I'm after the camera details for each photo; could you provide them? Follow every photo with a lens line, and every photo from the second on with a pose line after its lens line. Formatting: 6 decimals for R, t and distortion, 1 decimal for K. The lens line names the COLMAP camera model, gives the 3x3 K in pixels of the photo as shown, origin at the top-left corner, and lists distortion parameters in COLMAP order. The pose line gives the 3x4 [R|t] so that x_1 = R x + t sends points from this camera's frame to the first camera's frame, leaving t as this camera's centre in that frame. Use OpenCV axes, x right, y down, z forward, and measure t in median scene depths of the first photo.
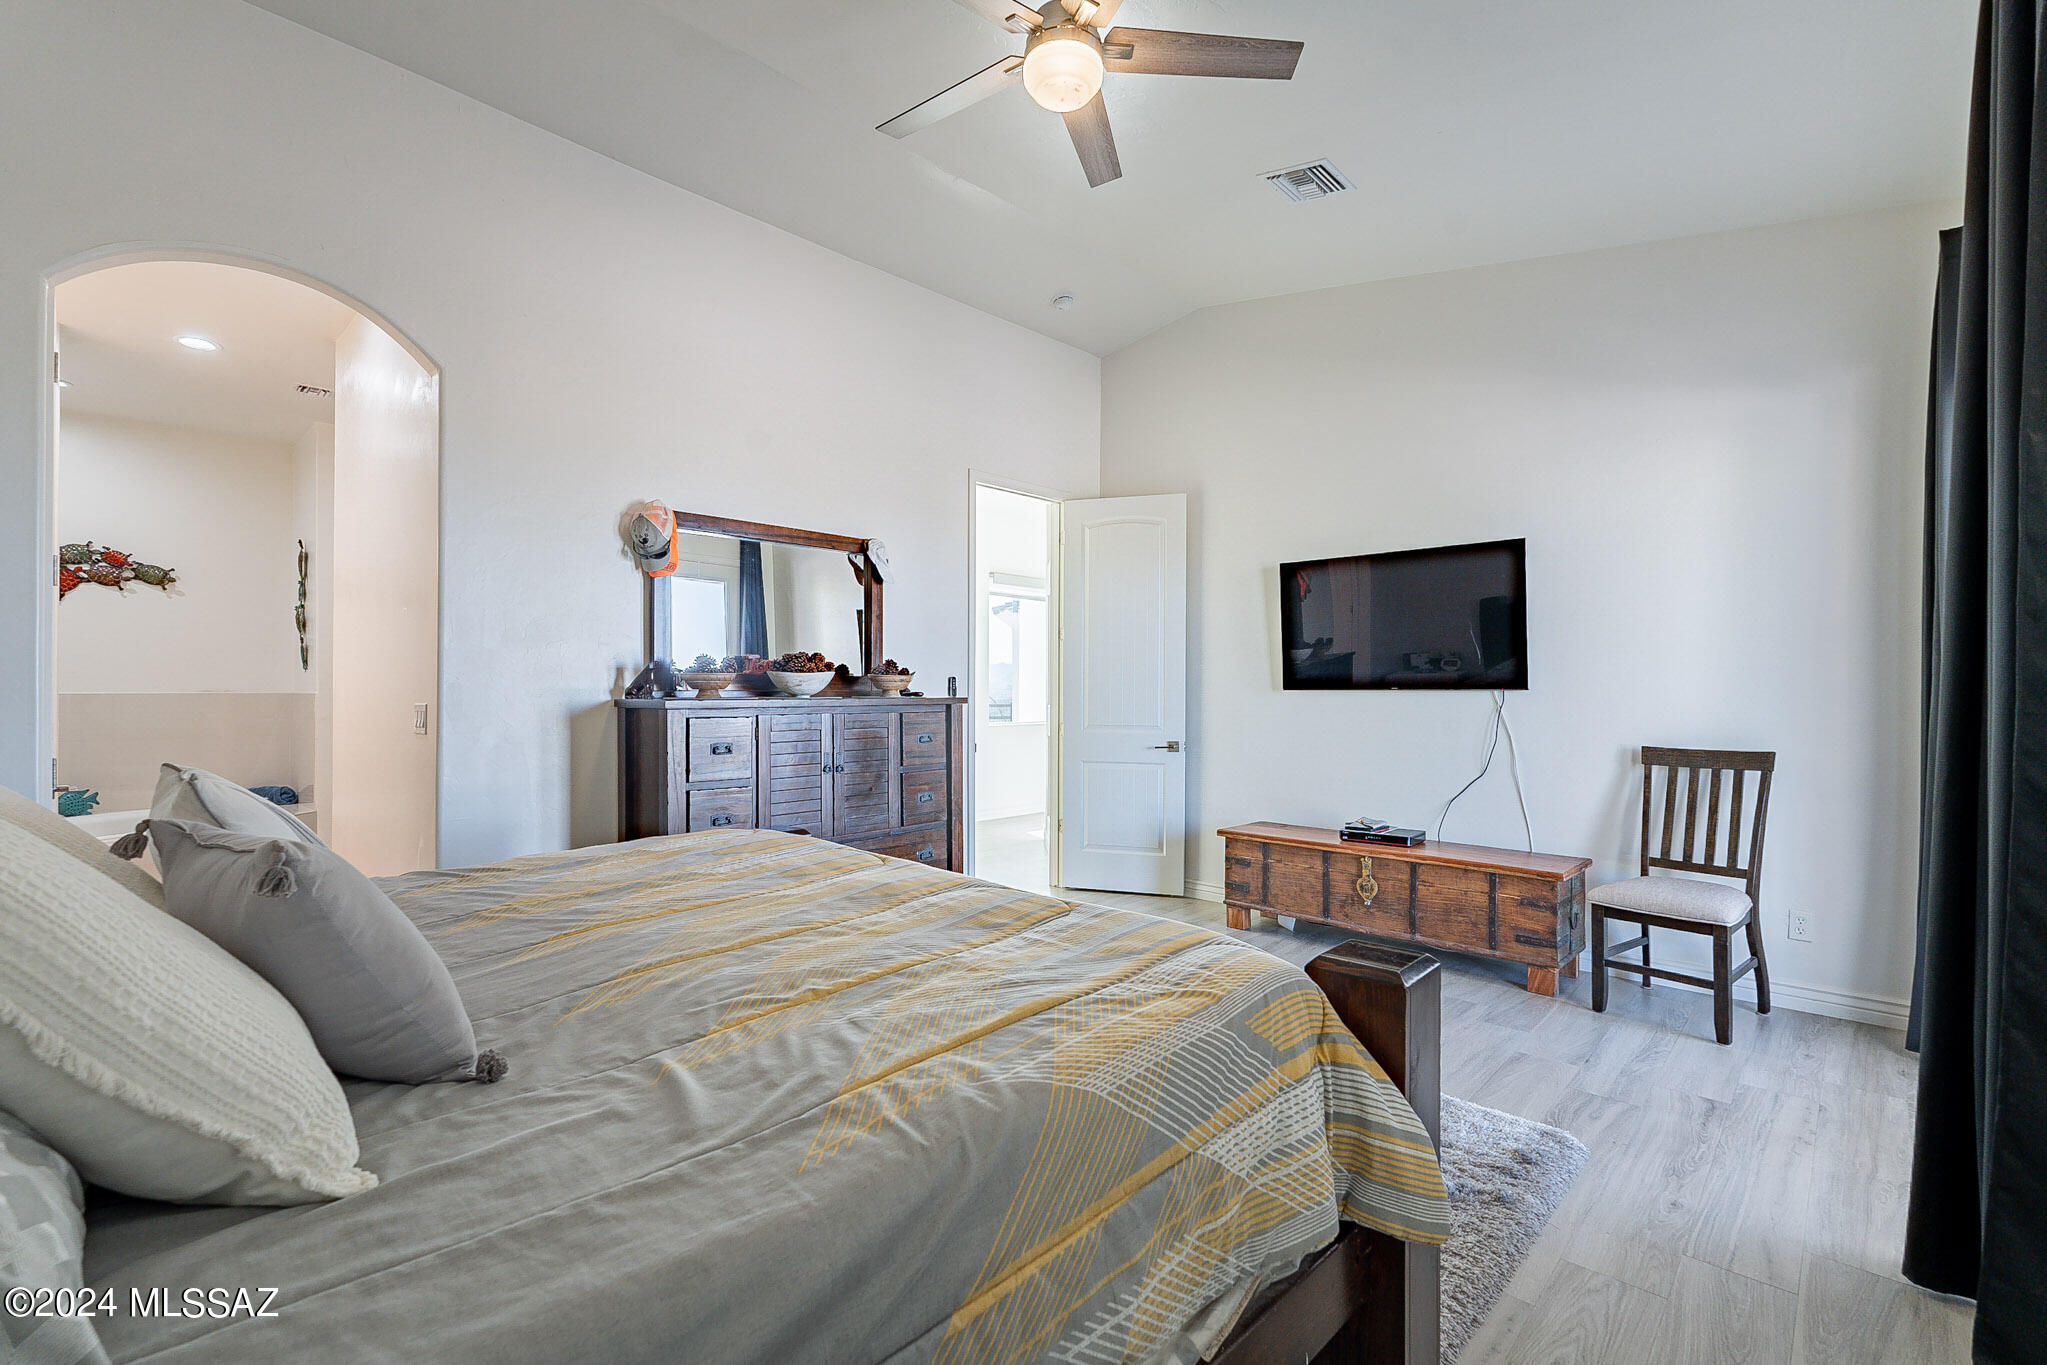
lens RADIAL K [[889.2, 0, 1011.8], [0, 889.2, 682.4], [0, 0, 1]] dist [-0.003257, -0.000308]
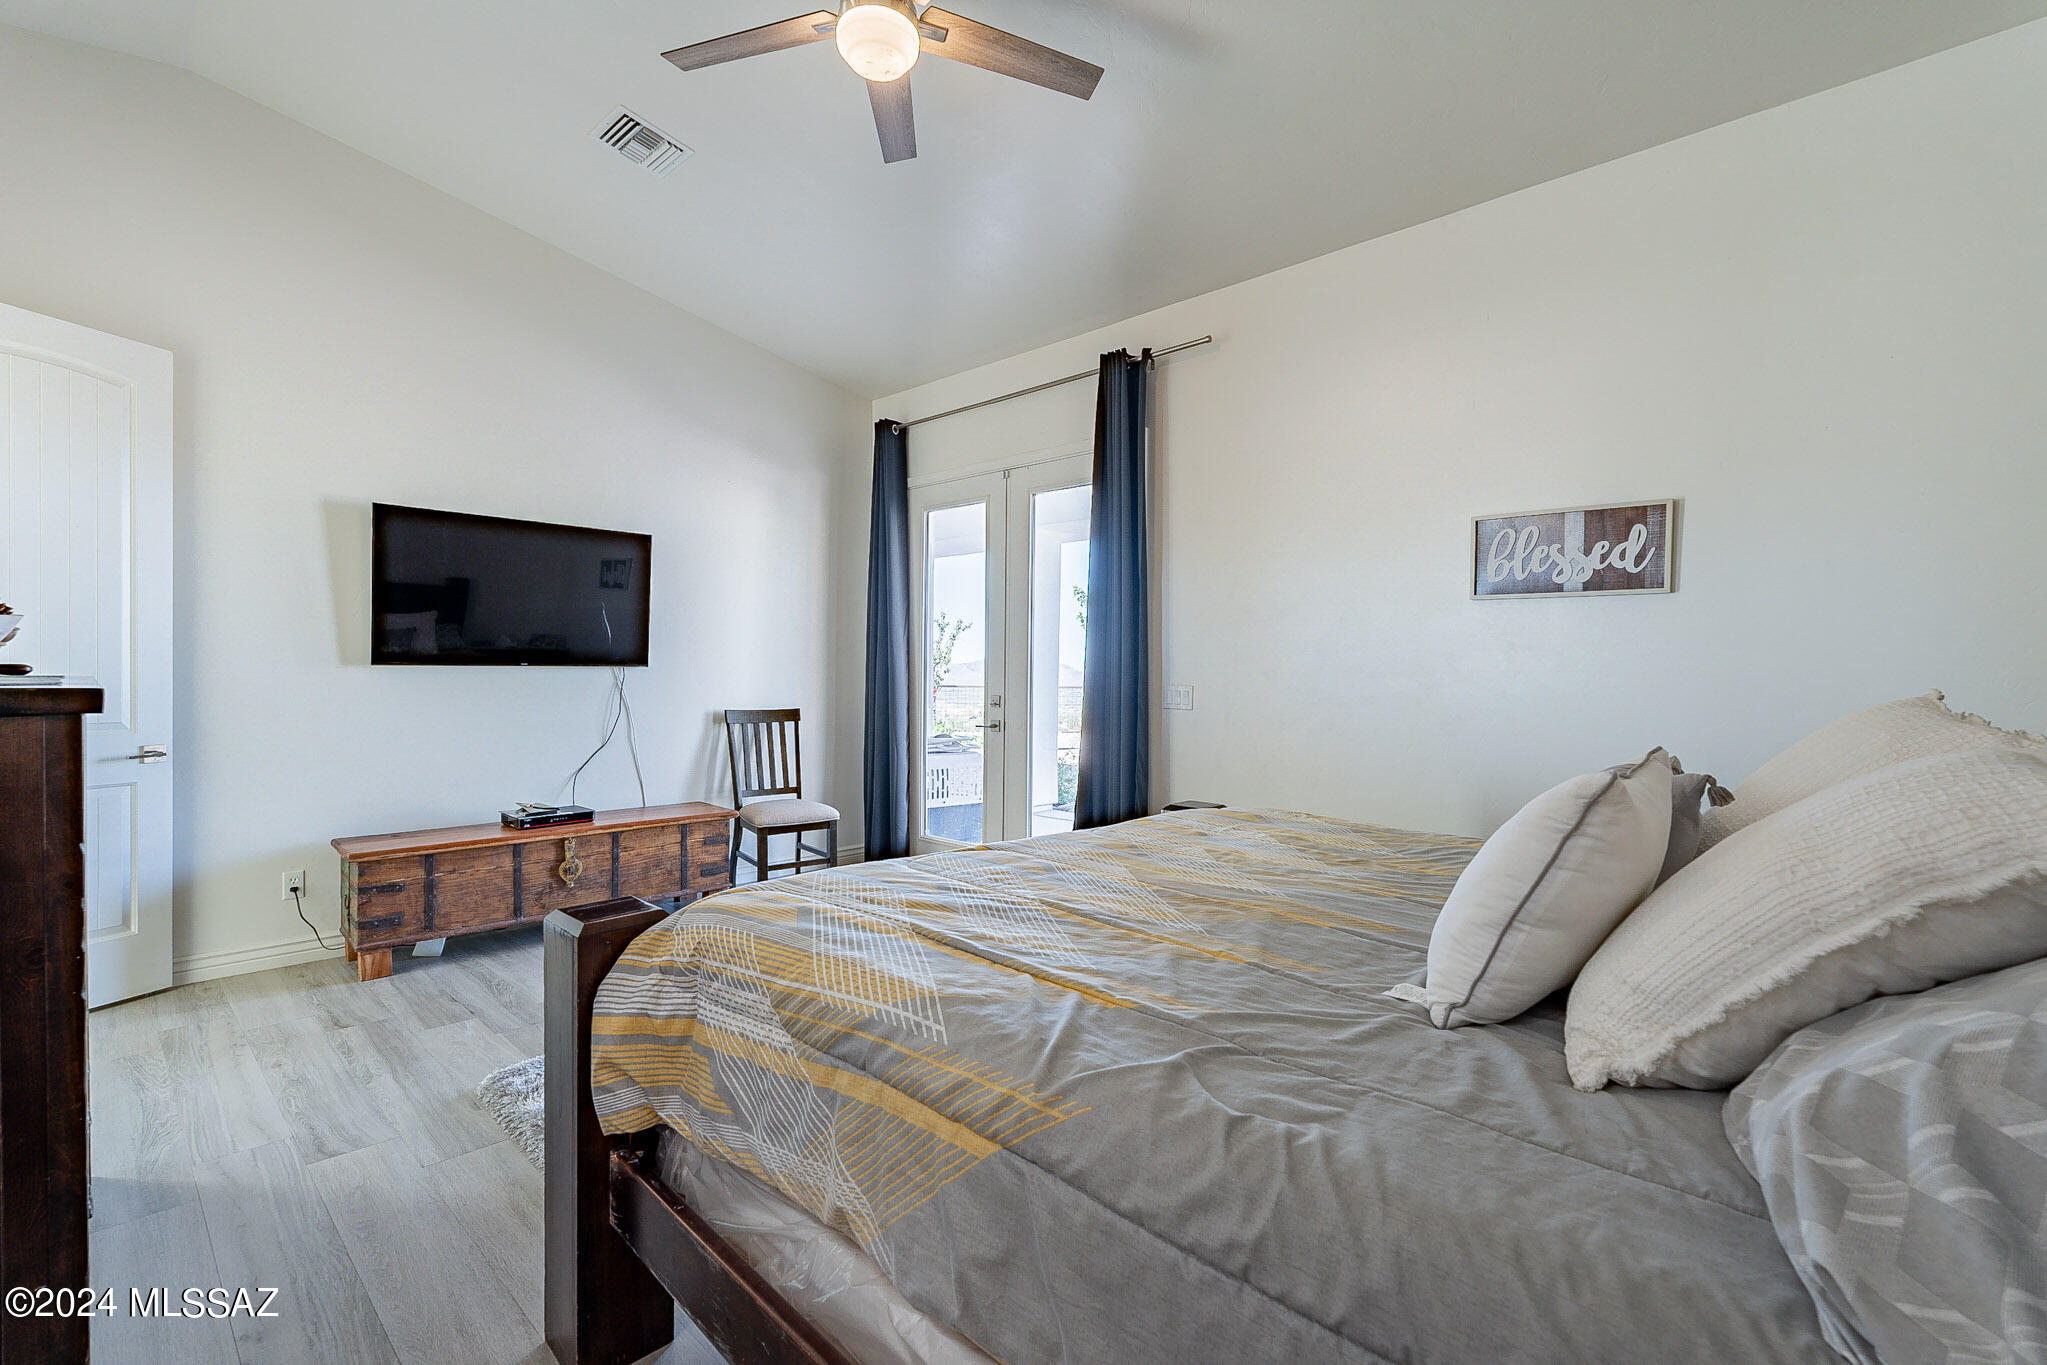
lens RADIAL K [[889.2, 0, 1011.8], [0, 889.2, 682.4], [0, 0, 1]] dist [-0.003257, -0.000308]
pose [[0.011430, -0.012710, 0.999854, -0.560886], [-0.013951, 0.999820, 0.012869, 0.007220], [-0.999837, -0.014096, 0.011250, 0.509435]]
